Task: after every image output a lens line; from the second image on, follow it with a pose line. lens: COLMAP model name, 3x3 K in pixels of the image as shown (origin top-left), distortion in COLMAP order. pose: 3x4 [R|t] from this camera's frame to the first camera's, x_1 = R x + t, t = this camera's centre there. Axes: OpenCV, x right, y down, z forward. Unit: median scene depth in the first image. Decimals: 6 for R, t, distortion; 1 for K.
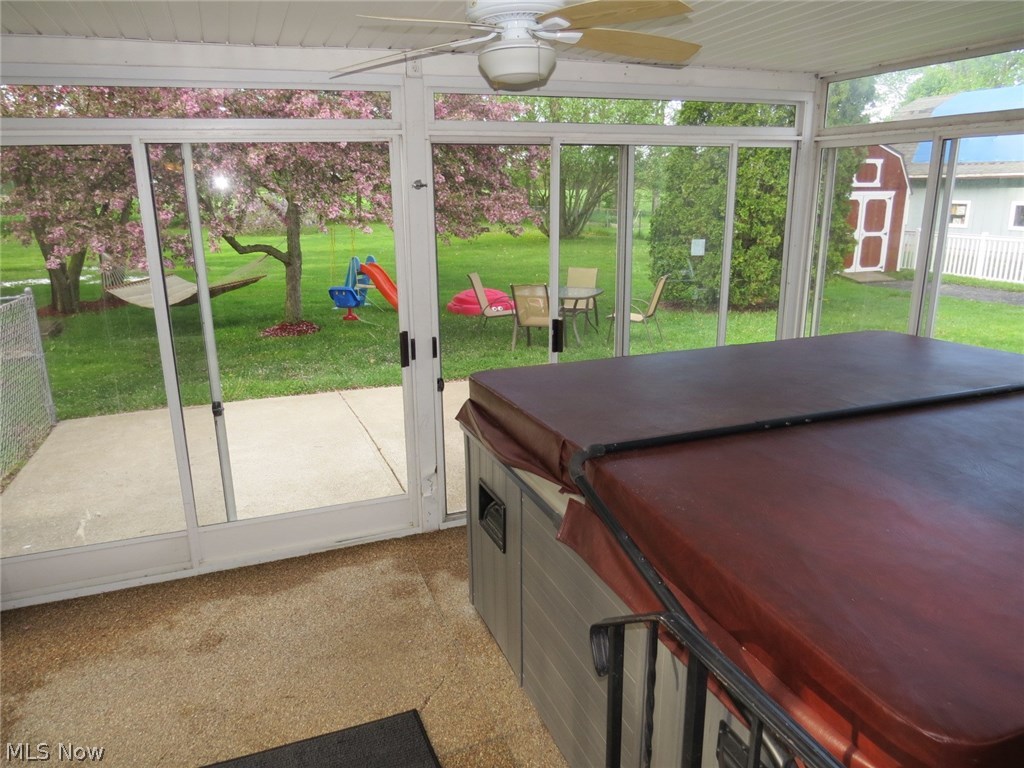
lens RADIAL K [[725.6, 0, 513.2], [0, 725.6, 382.5], [0, 0, 1]] dist [-0.028855, 0.005160]
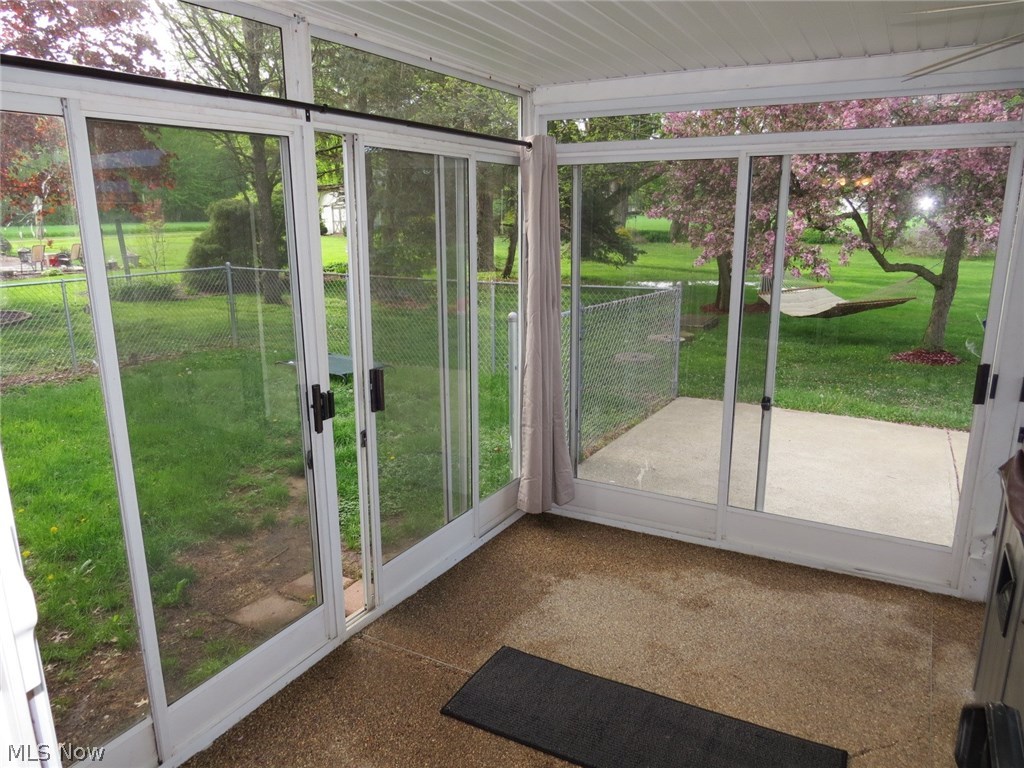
lens RADIAL K [[725.6, 0, 515.0], [0, 725.6, 387.1], [0, 0, 1]] dist [-0.028855, 0.005160]
pose [[0.642380, 0.193450, -0.741569, 0.124970], [-0.206967, 0.975455, 0.075179, 0.008473], [0.737911, 0.105187, 0.666651, 0.011151]]
